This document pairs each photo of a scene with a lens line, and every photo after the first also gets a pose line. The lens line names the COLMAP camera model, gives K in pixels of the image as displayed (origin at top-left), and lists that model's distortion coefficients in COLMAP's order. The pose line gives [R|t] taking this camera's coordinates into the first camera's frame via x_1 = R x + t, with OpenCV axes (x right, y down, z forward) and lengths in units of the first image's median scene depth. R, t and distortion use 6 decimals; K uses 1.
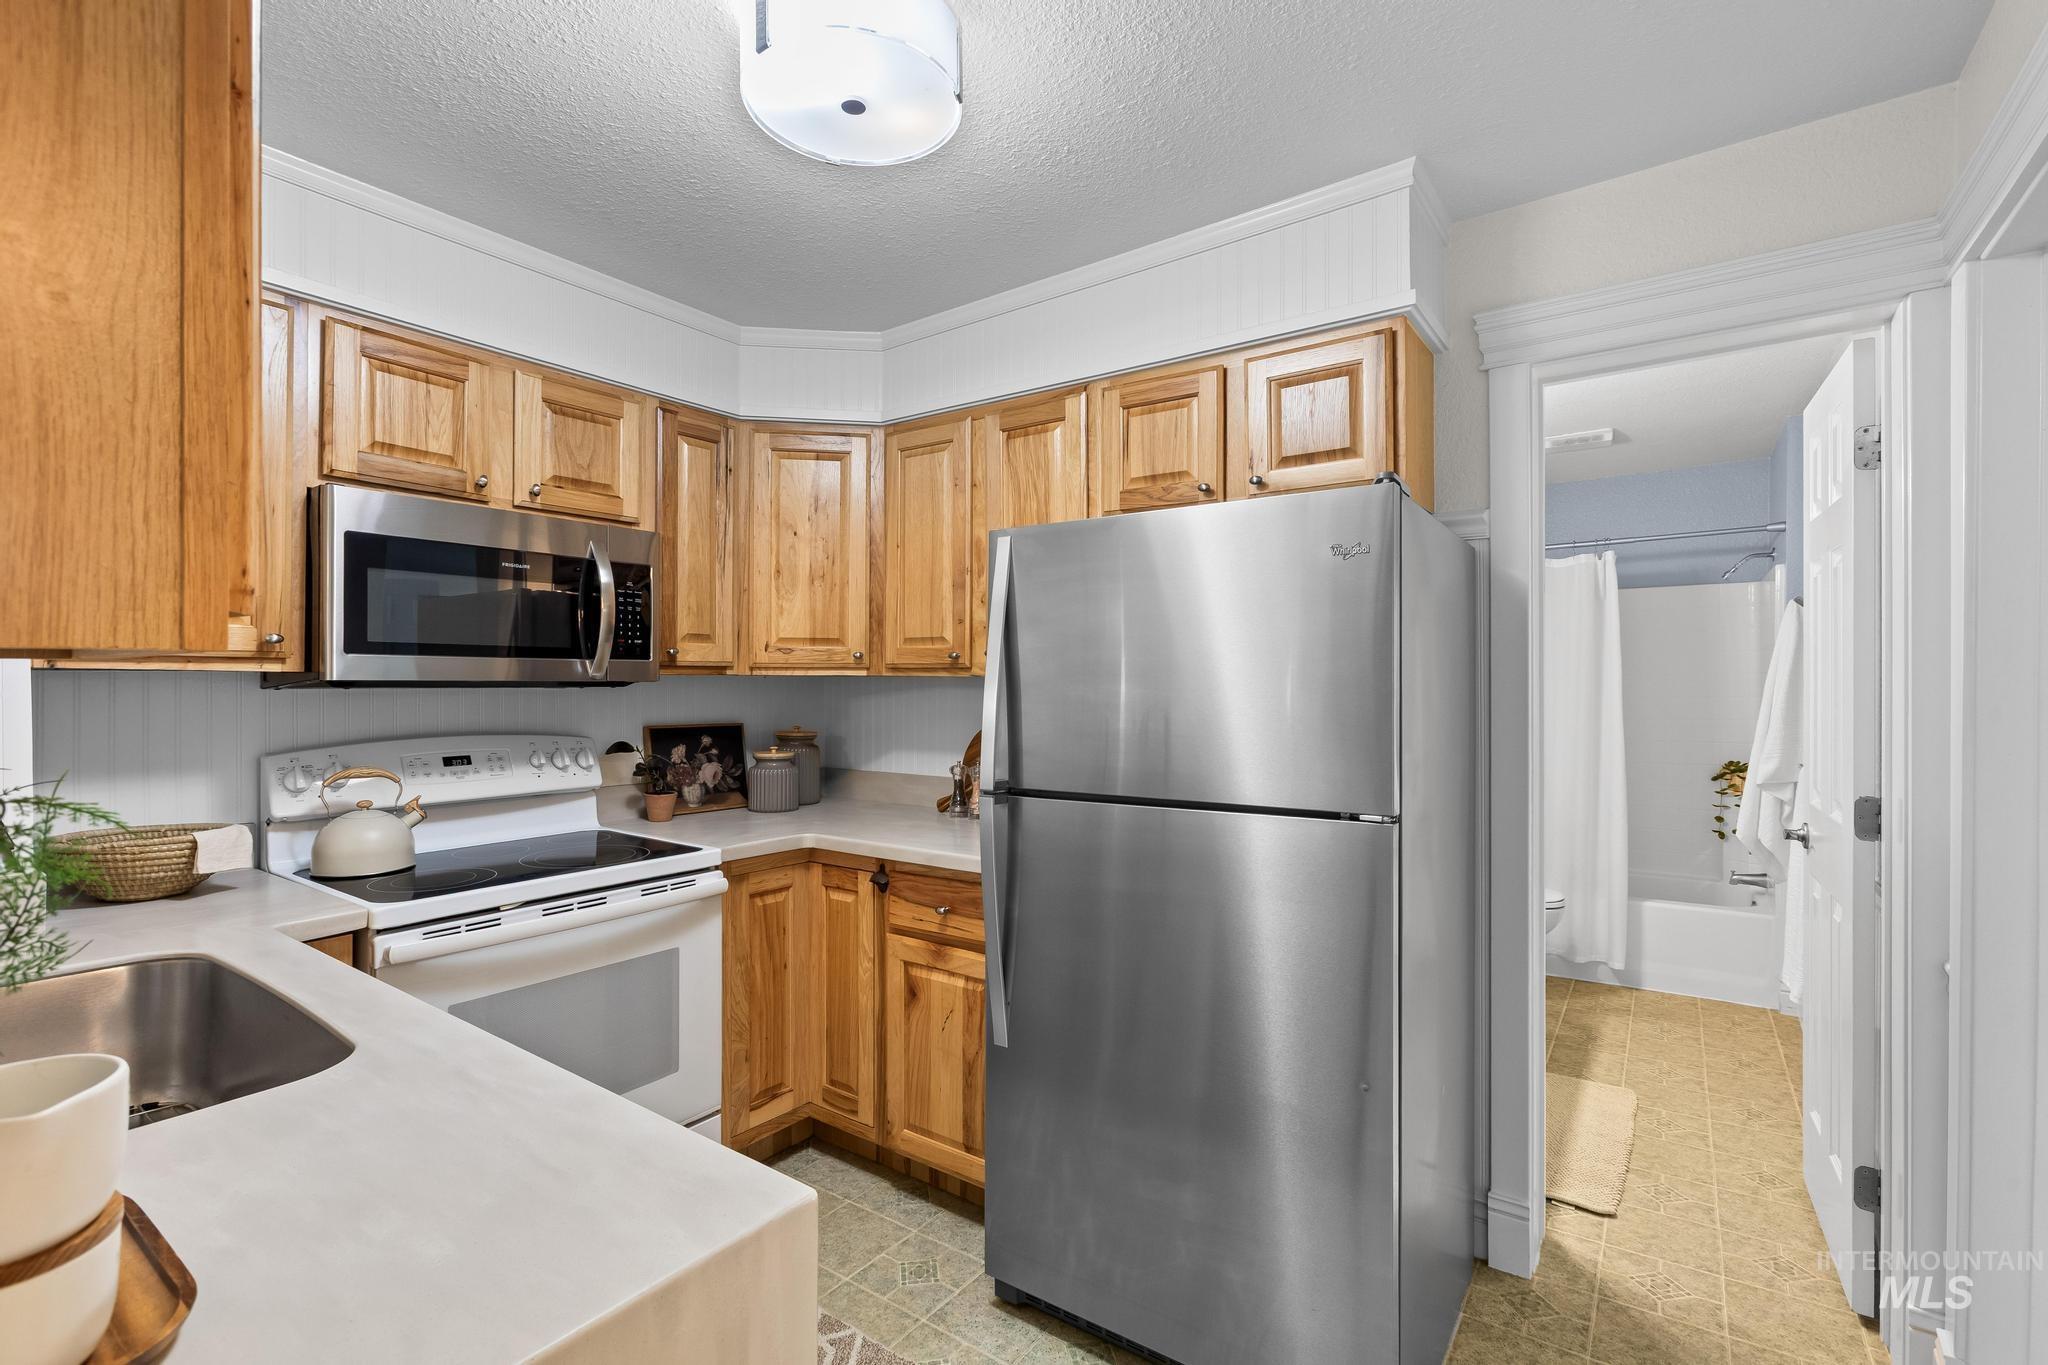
lens RADIAL K [[903.5, 0, 1020.1], [0, 903.5, 681.7], [0, 0, 1]] dist [-0.010397, 0.004204]
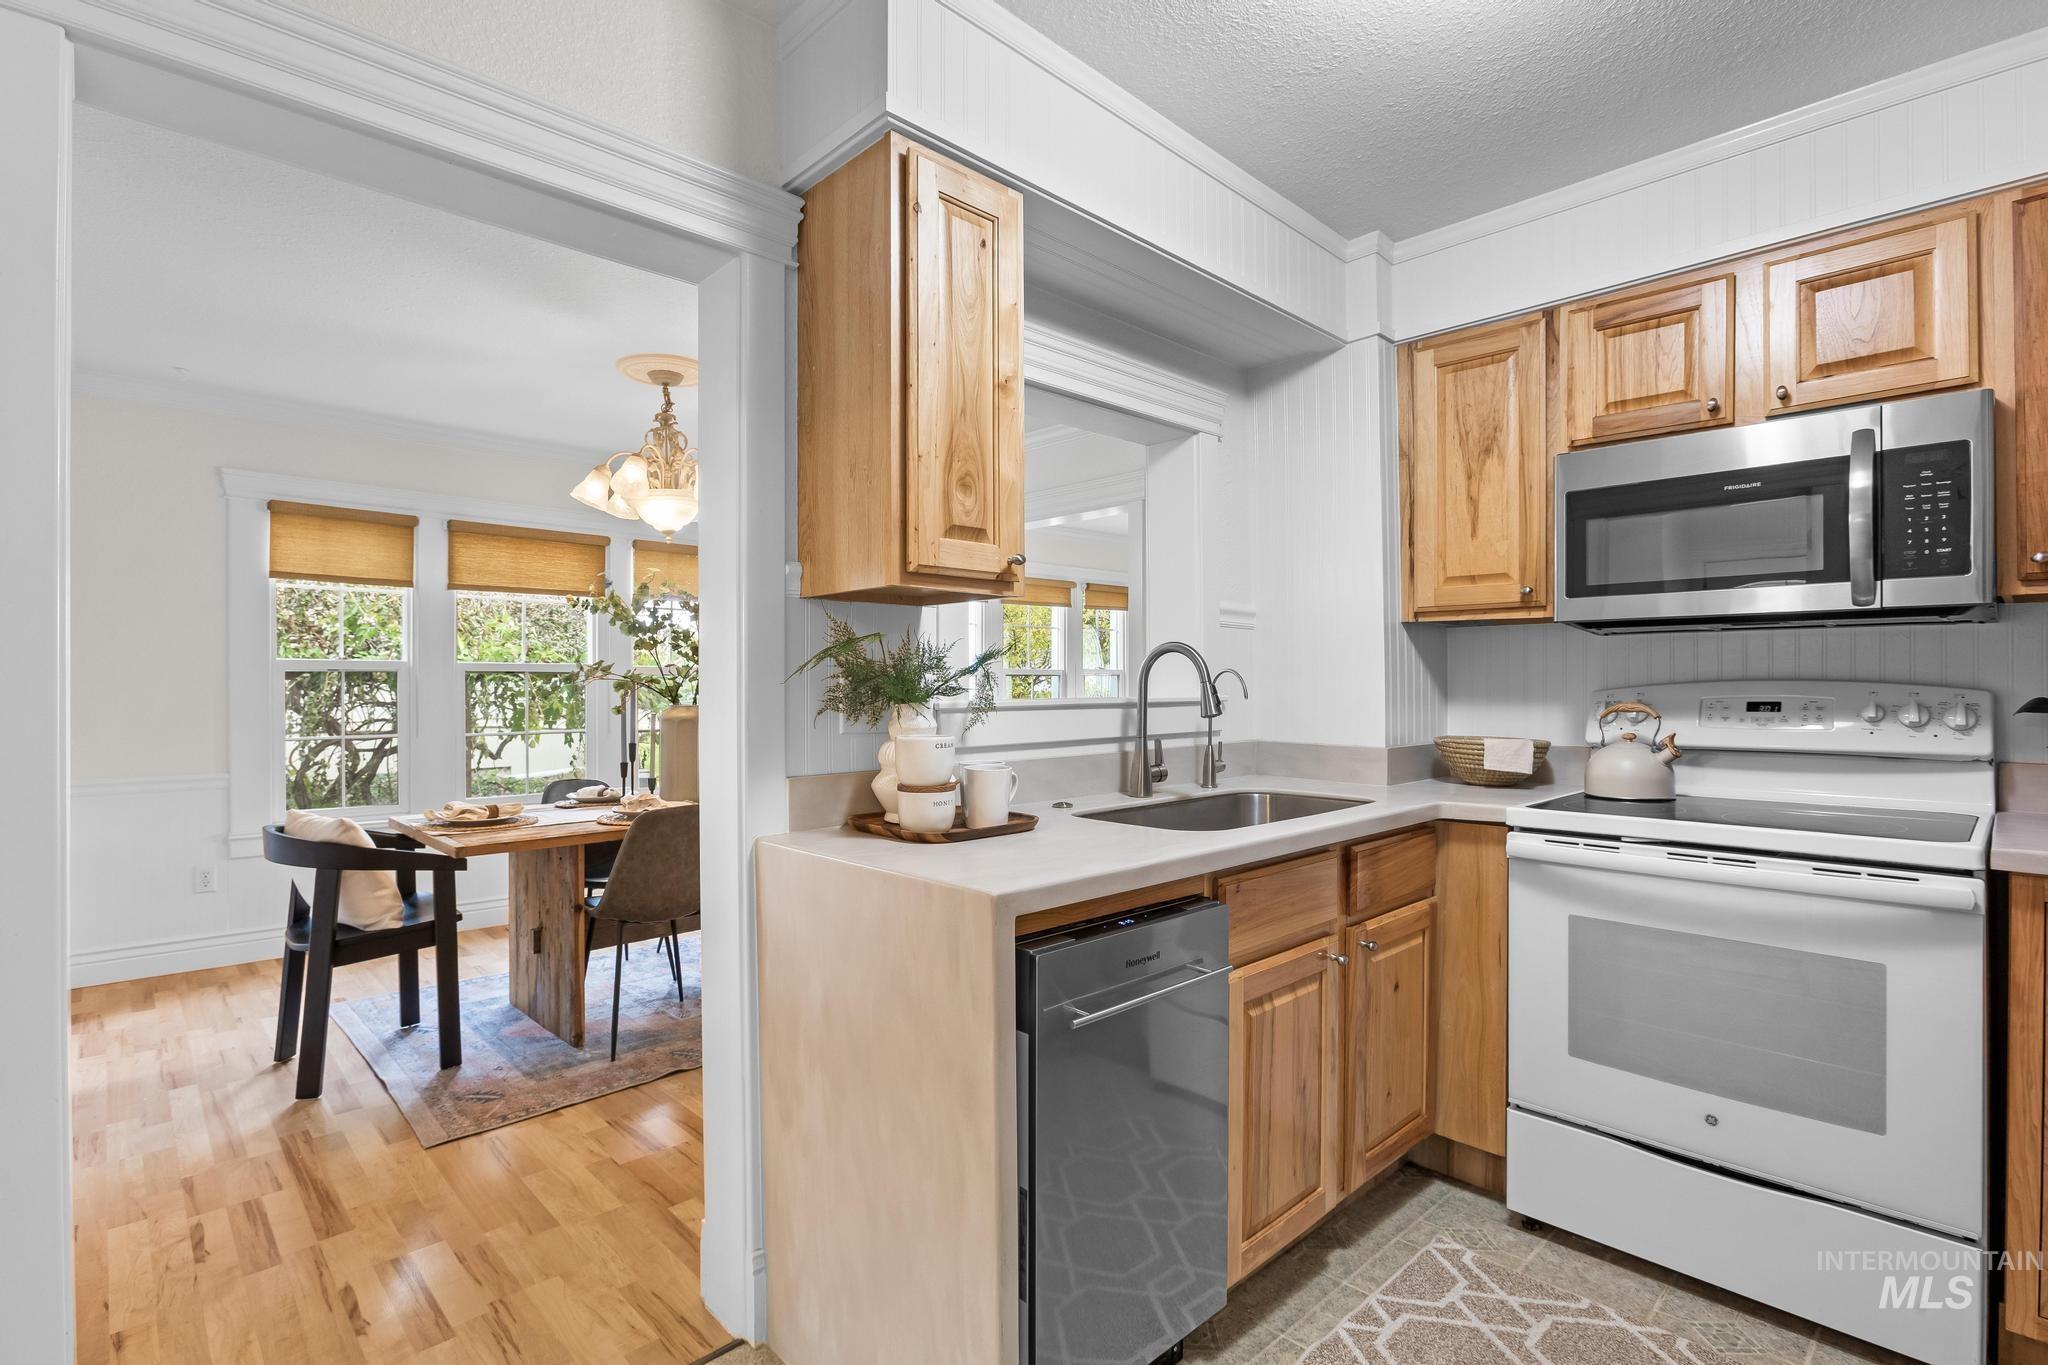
lens RADIAL K [[989.5, 0, 1016.5], [0, 989.5, 685.6], [0, 0, 1]] dist [0.000136, 0.000183]
pose [[-0.176376, -0.000286, -0.984323, 0.537131], [0.004994, 0.999987, -0.001185, 0.067078], [0.984310, -0.005125, -0.176372, 0.450173]]
